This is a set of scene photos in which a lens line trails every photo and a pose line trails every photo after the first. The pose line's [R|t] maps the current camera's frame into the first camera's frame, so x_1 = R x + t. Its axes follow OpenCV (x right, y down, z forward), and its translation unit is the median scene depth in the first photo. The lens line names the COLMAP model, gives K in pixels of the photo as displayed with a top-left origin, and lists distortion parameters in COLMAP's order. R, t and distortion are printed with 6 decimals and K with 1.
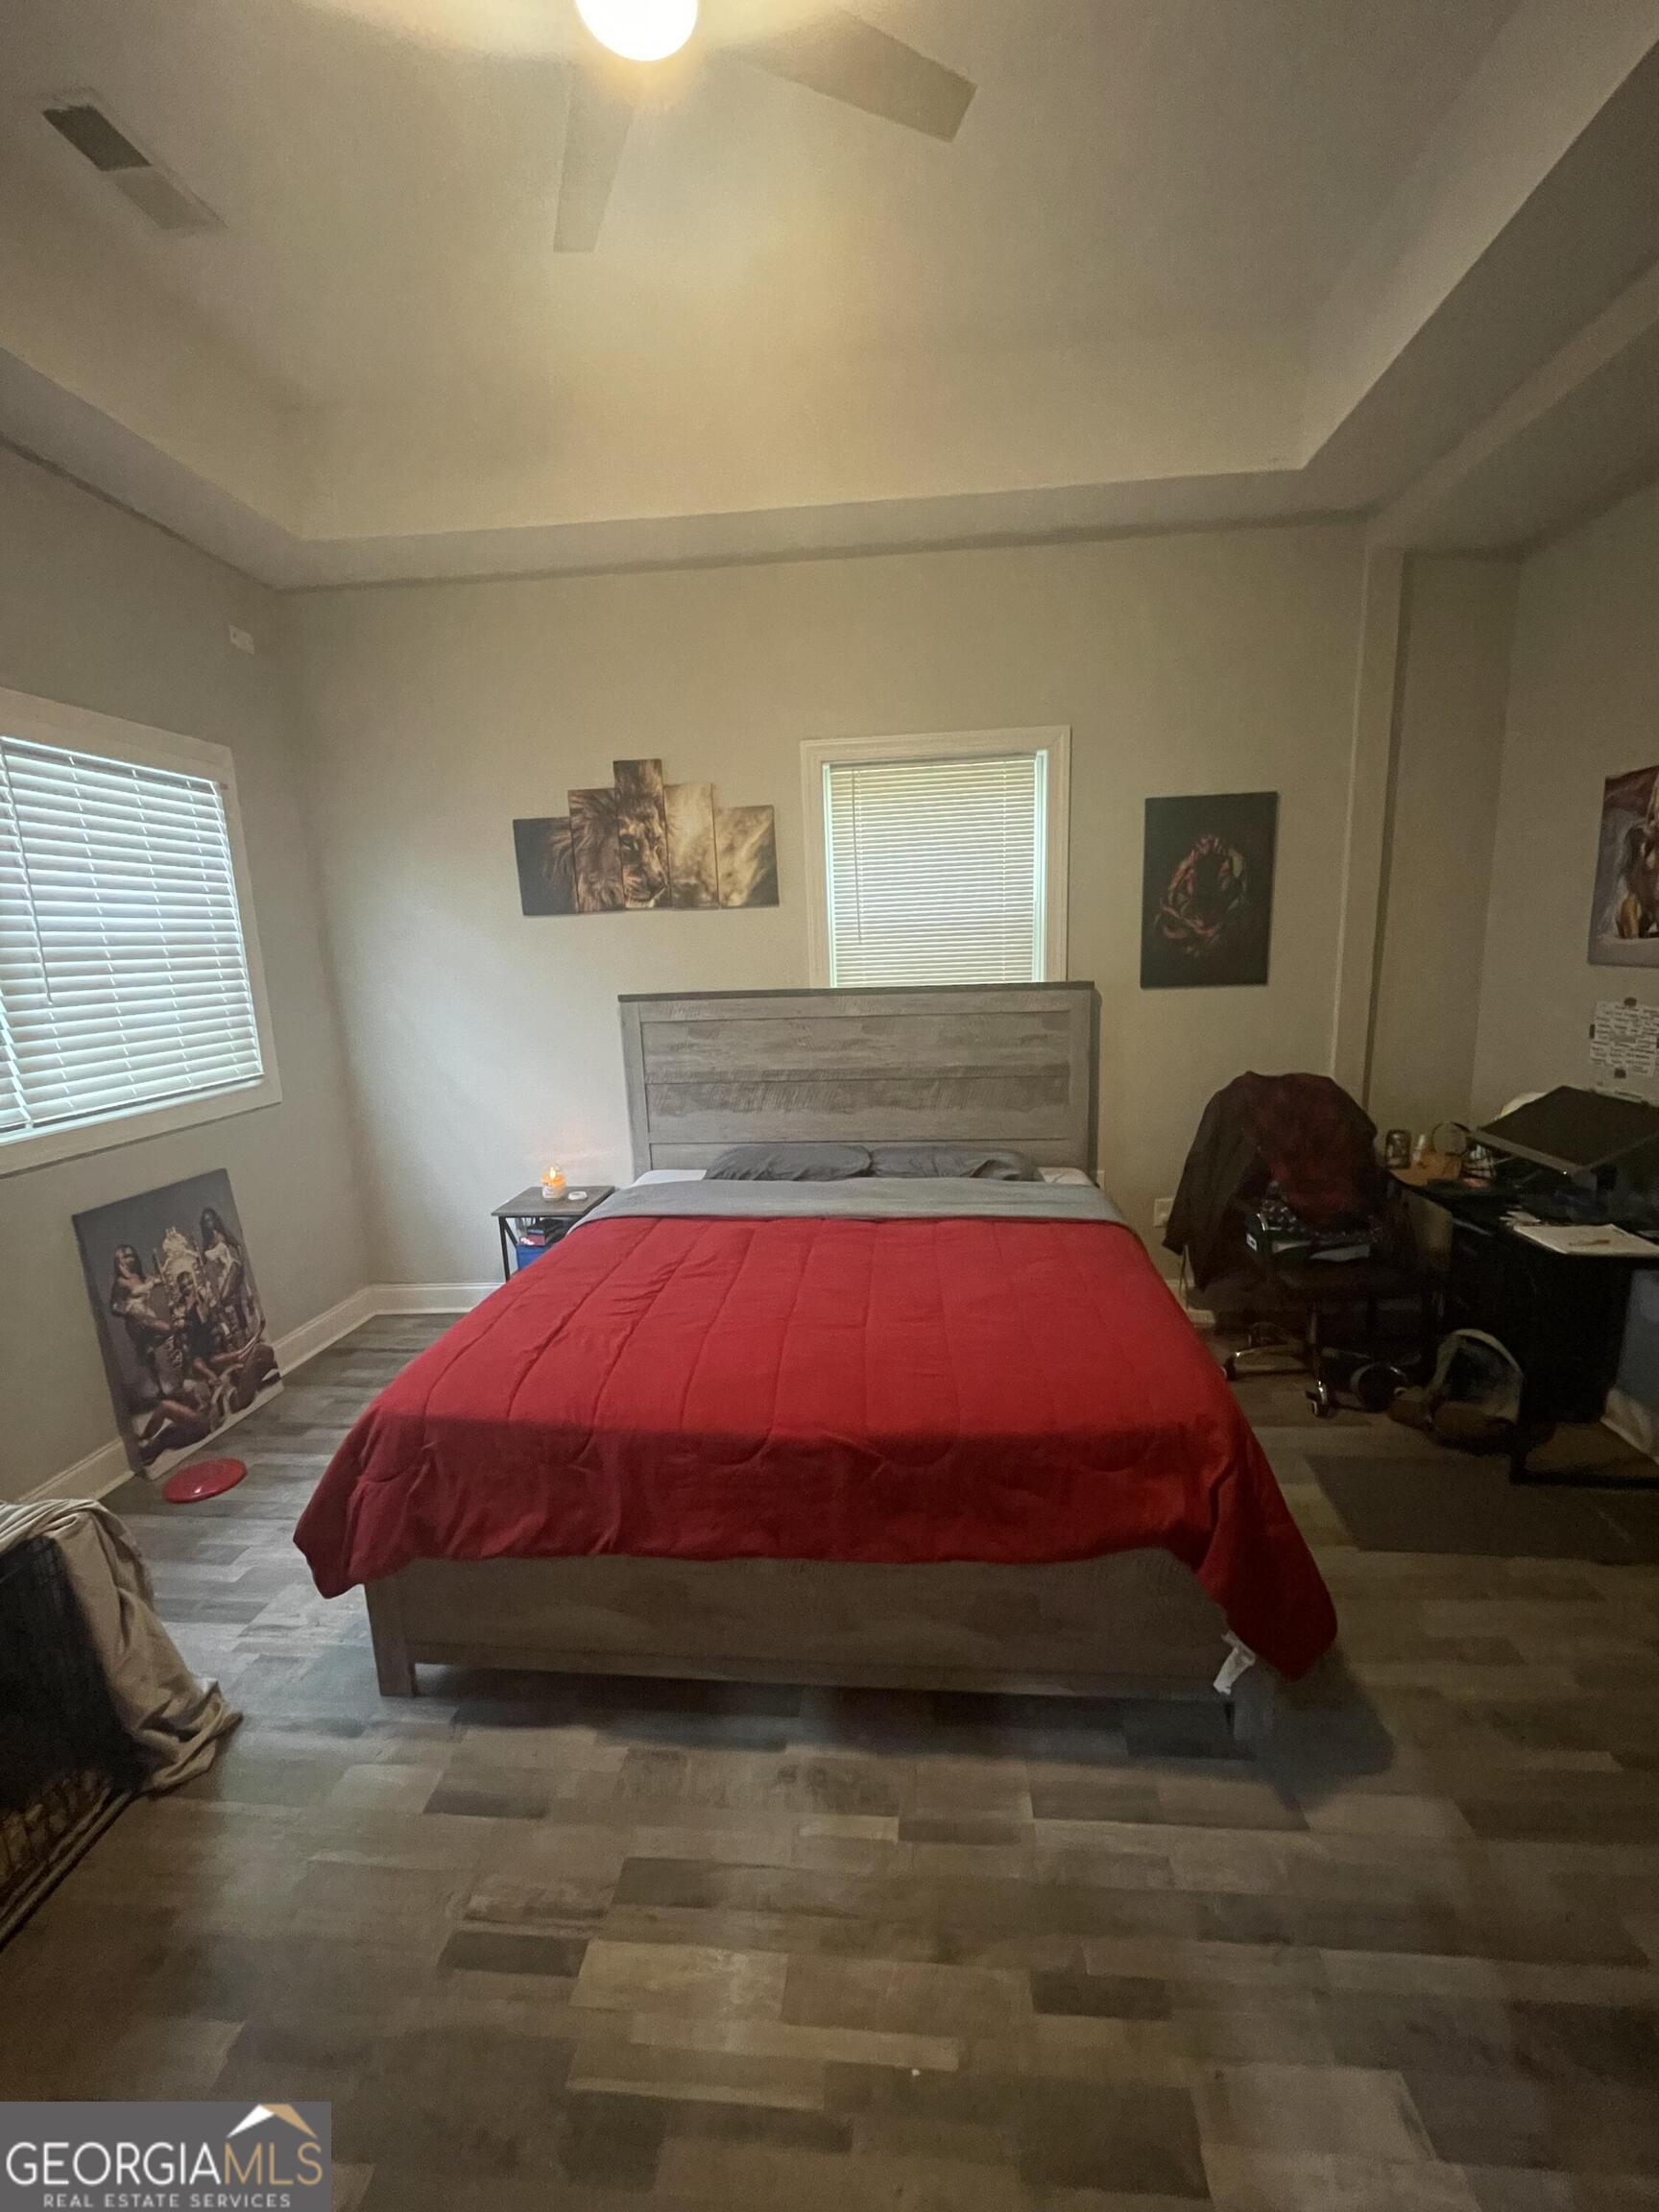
lens RADIAL K [[892.4, 0, 835.3], [0, 892.4, 1104.1], [0, 0, 1]] dist [-0.000864, 0.000270]
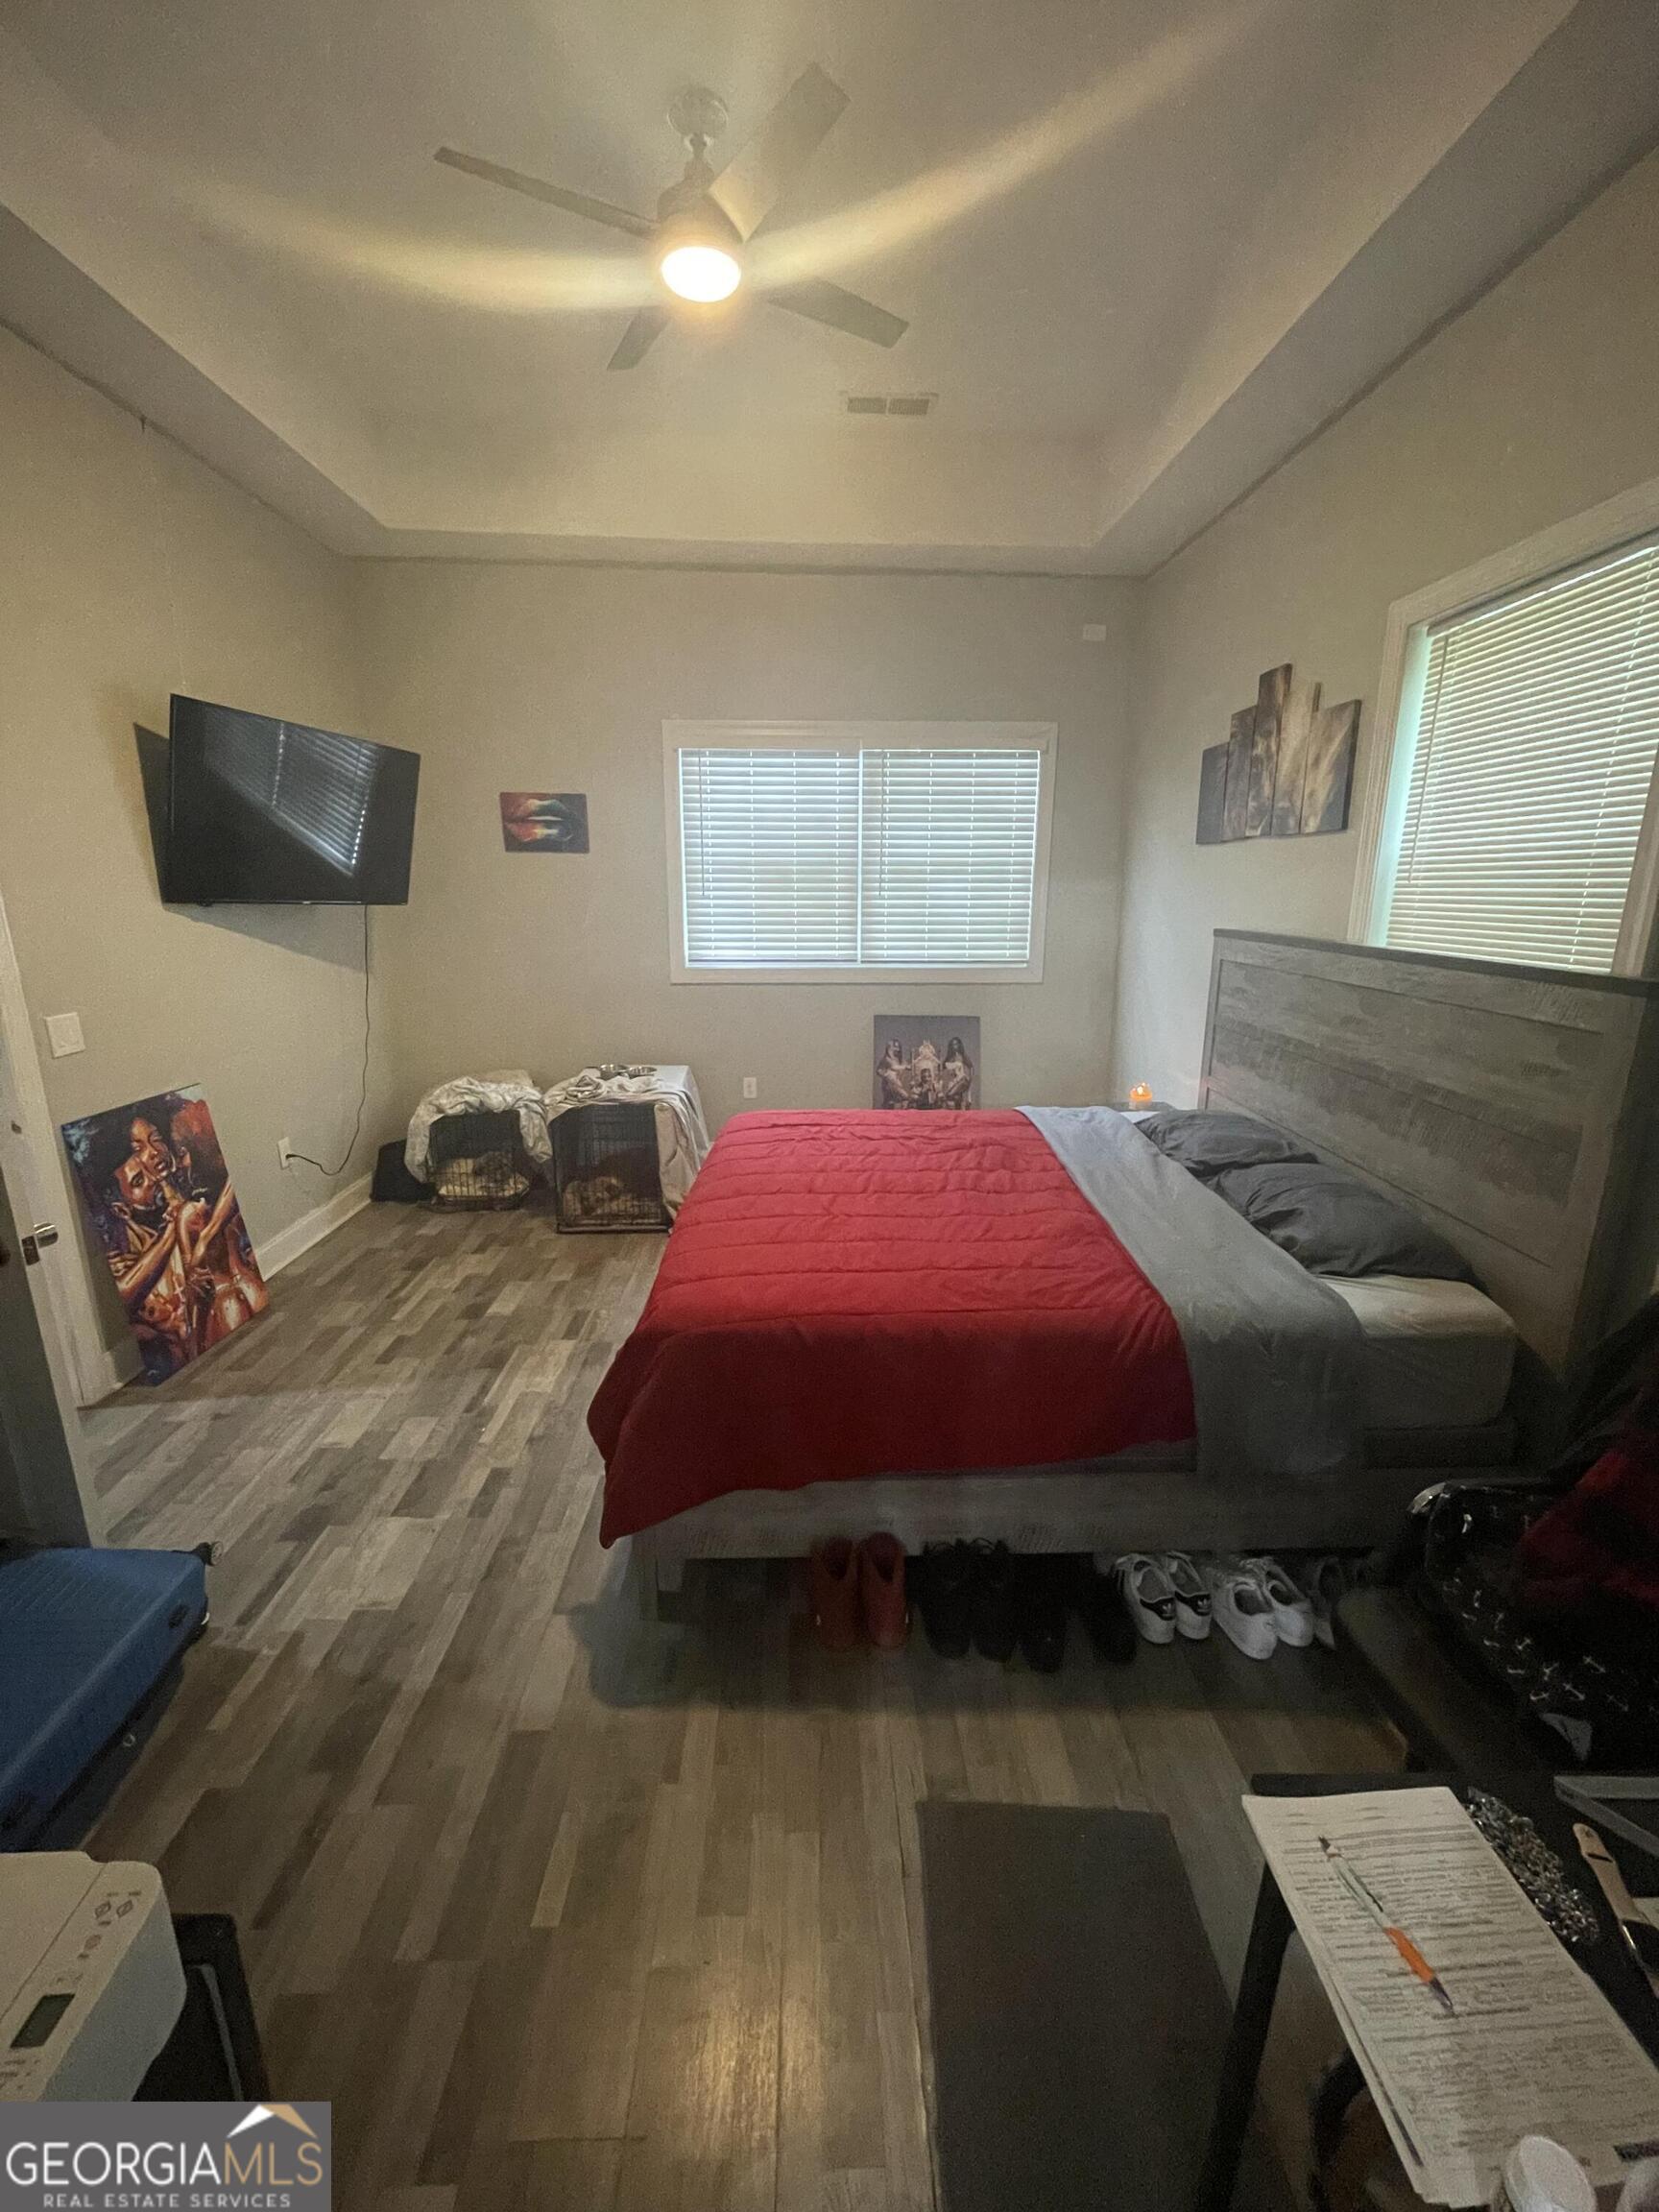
lens RADIAL K [[892.4, 0, 841.0], [0, 892.4, 1108.1], [0, 0, 1]] dist [-0.000864, 0.000270]
pose [[0.124057, 0.280015, -0.951946, 0.796059], [-0.188910, 0.948476, 0.254375, -0.124991], [0.974127, 0.148275, 0.170563, 0.546903]]
